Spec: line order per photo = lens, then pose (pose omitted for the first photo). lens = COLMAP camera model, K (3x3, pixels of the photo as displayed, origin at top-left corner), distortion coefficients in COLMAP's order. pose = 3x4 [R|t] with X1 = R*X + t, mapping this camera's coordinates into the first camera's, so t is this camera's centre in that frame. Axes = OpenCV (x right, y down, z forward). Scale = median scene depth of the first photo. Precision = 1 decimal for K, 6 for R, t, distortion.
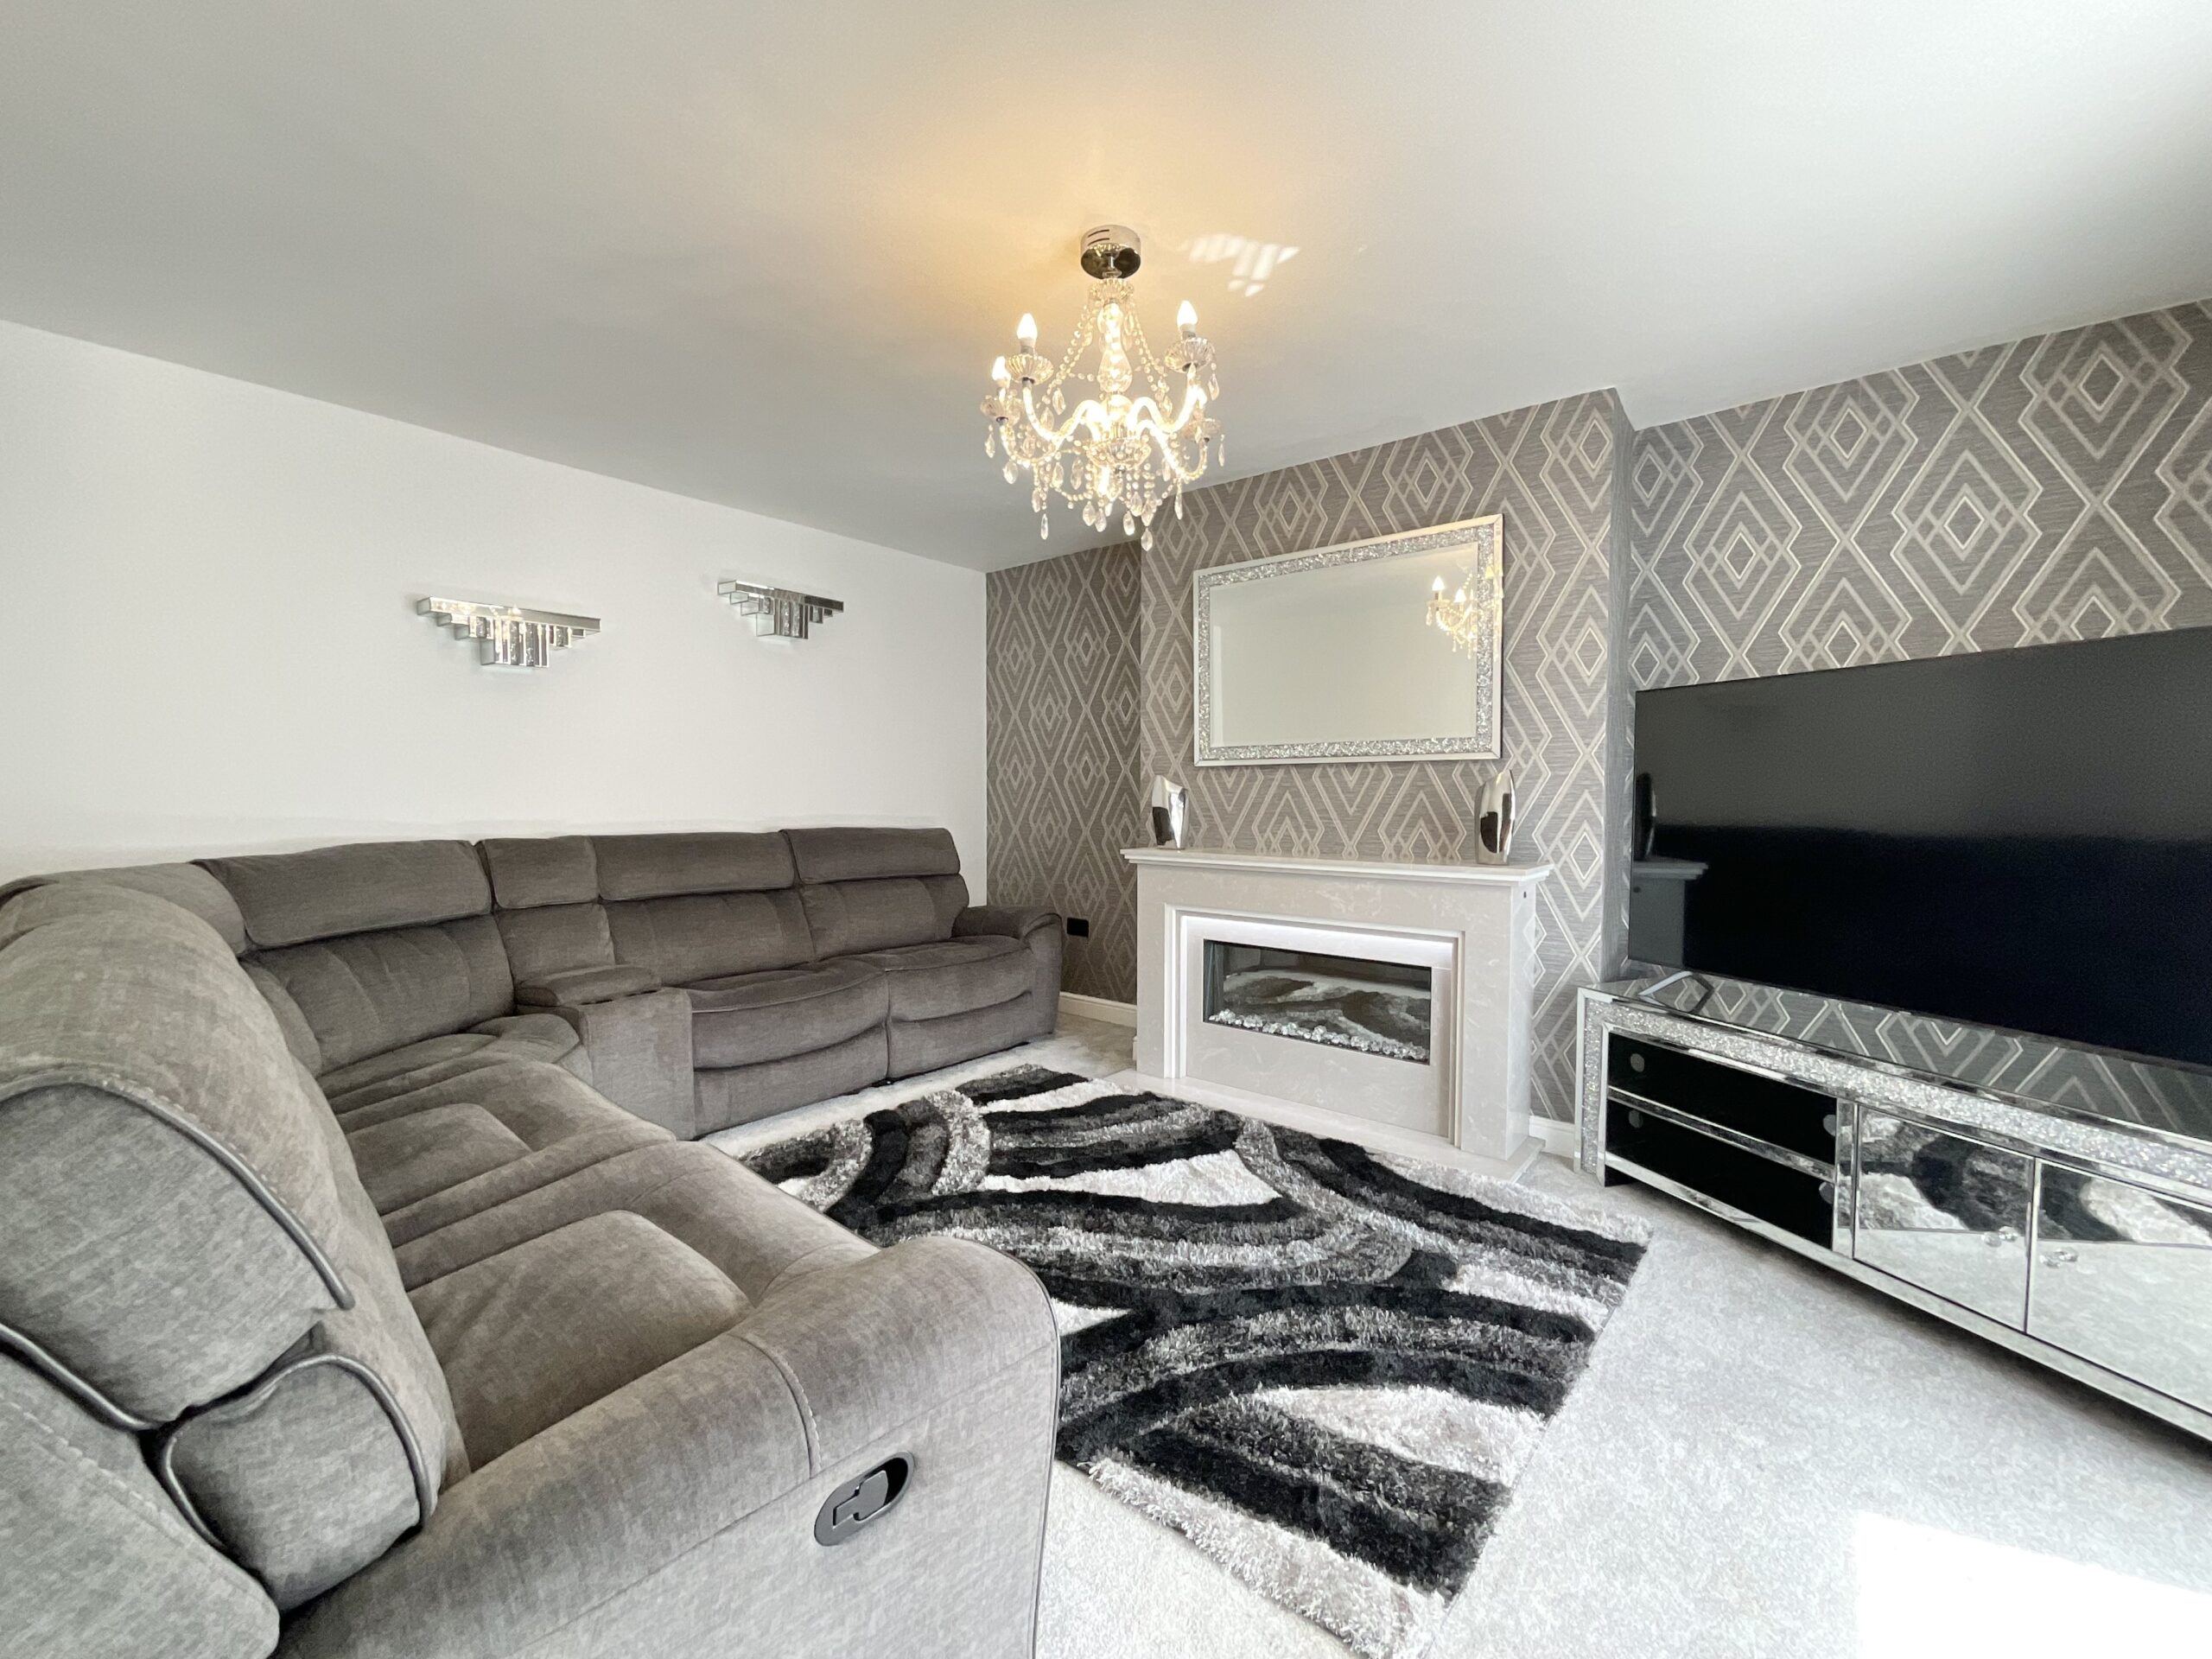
lens RADIAL K [[898.3, 0, 1106.8], [0, 898.3, 822.8], [0, 0, 1]] dist [-0.000651, -0.000146]
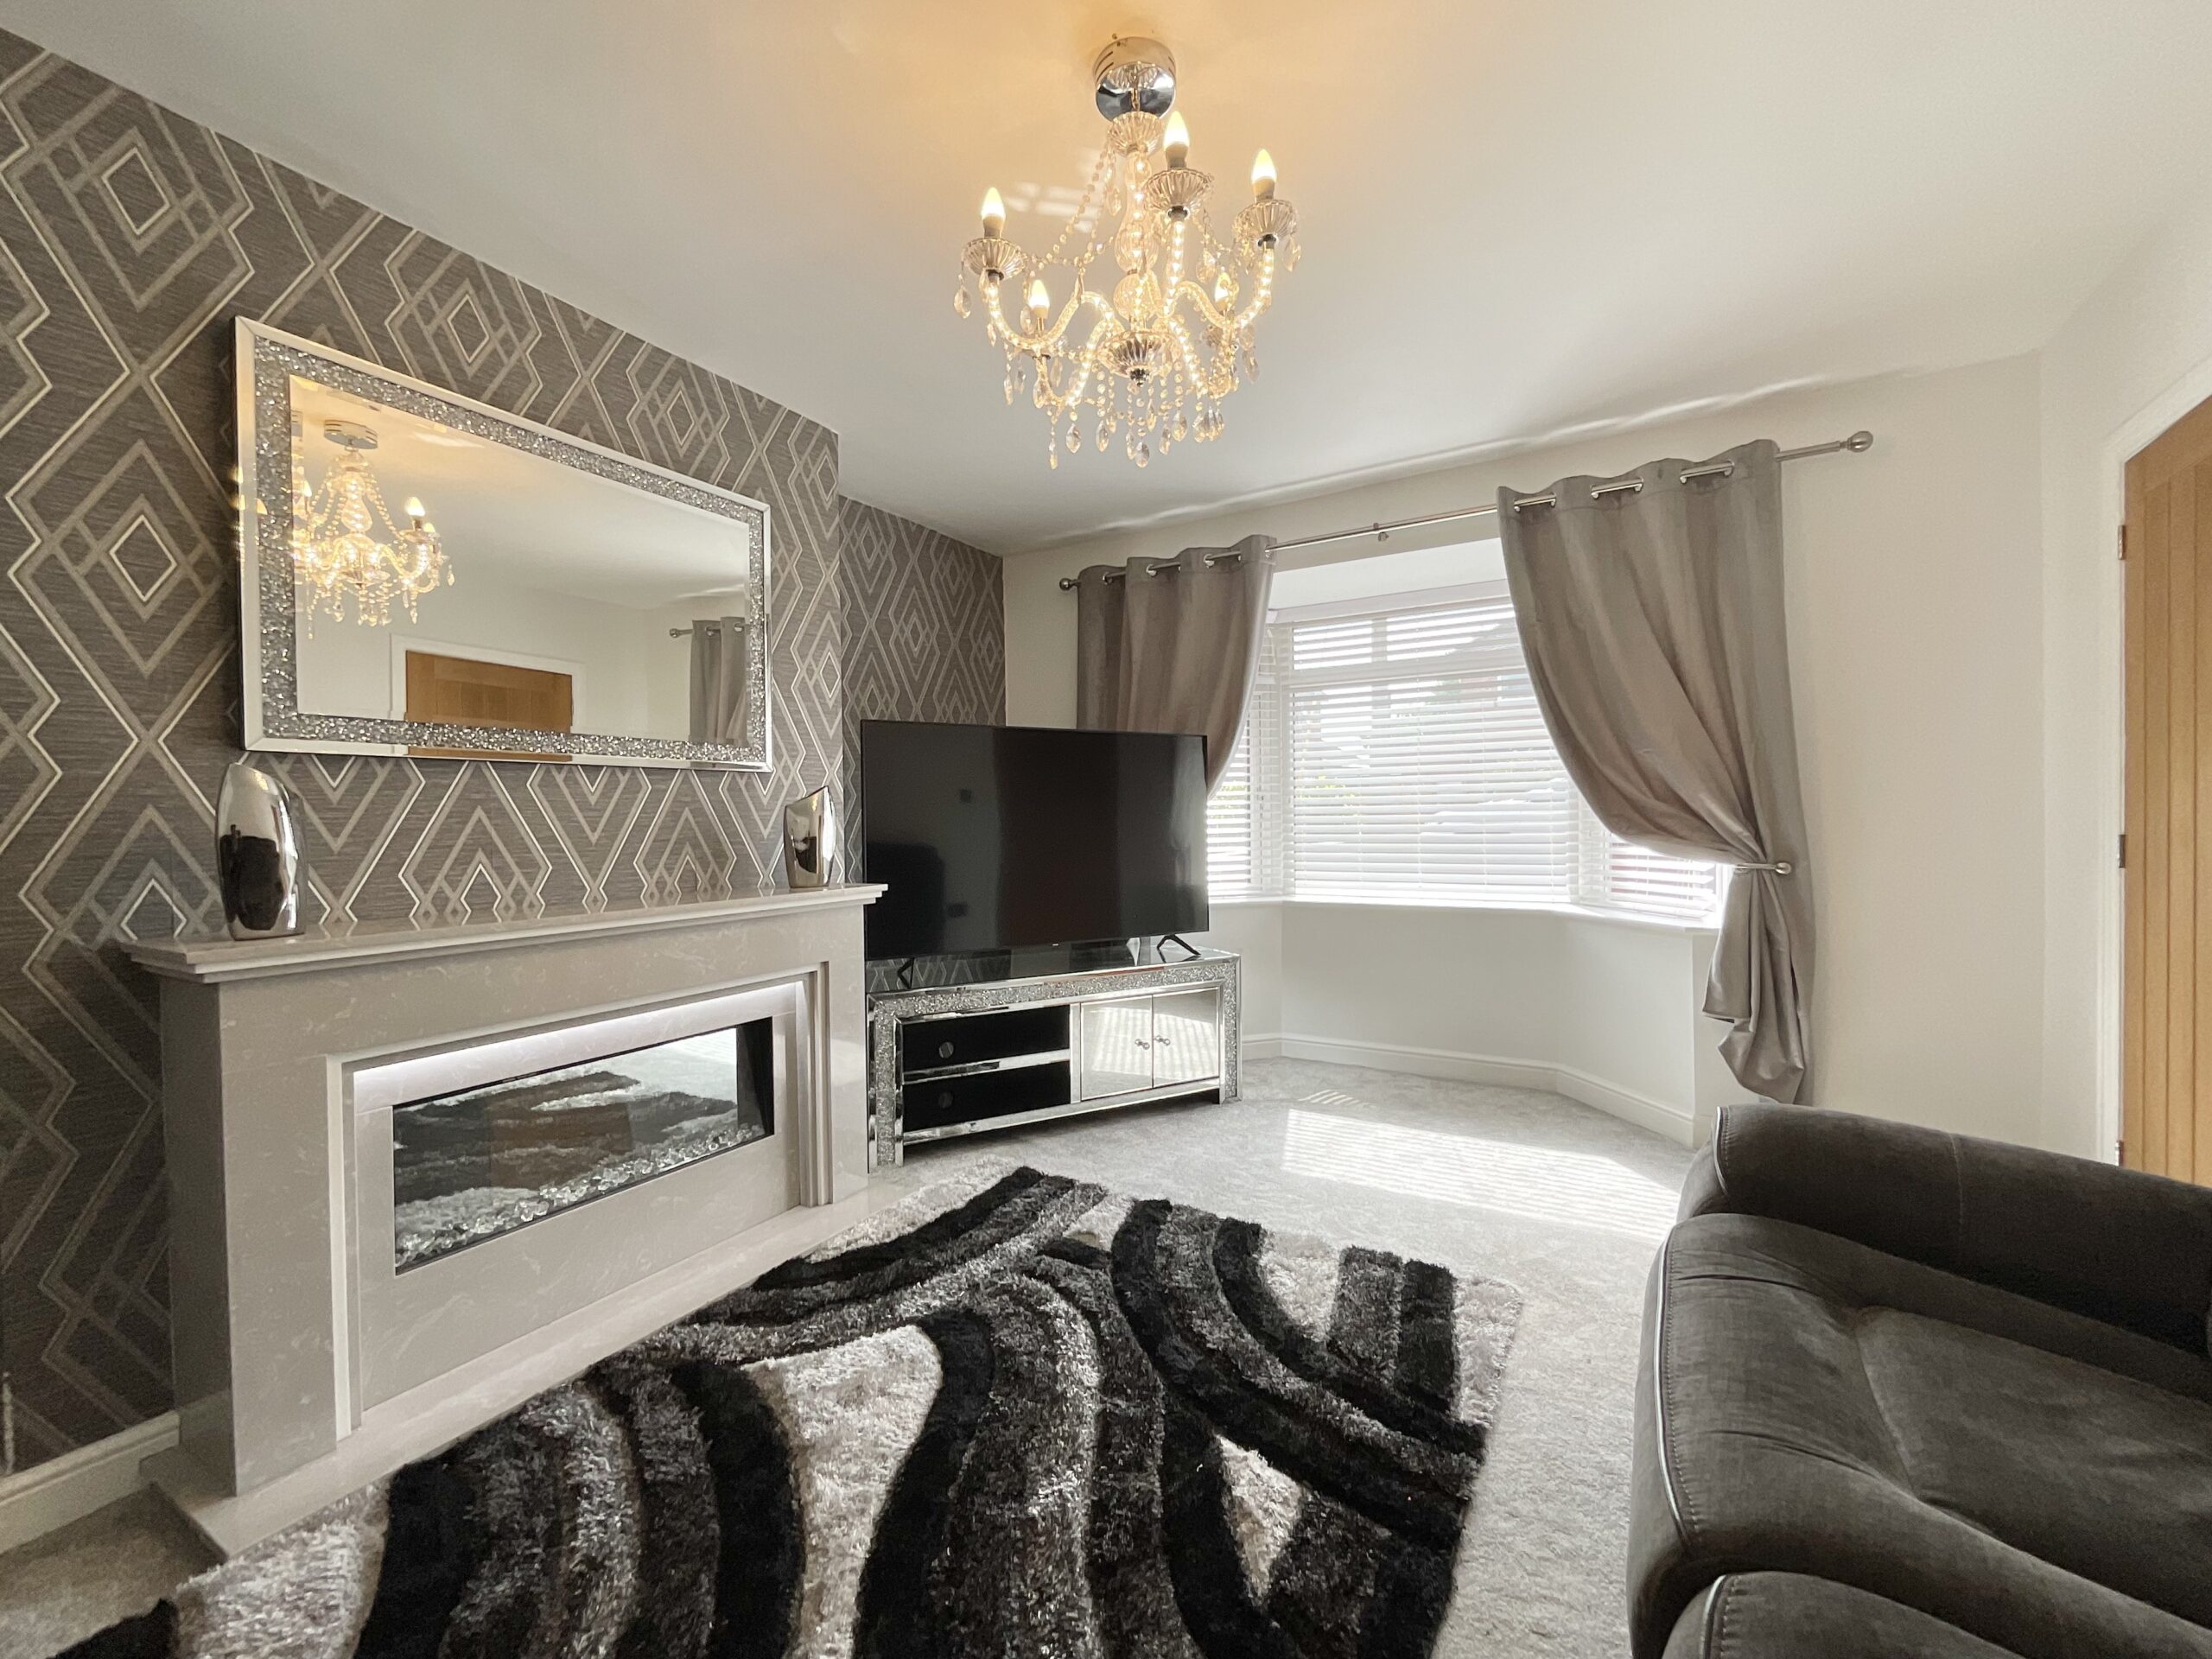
lens RADIAL K [[898.3, 0, 1110.4], [0, 898.3, 829.4], [0, 0, 1]] dist [-0.000651, -0.000146]
pose [[-0.160894, -0.012449, 0.986893, -0.493746], [0.037578, 0.999118, 0.018730, -0.018257], [-0.986256, 0.040099, -0.160284, 0.776718]]
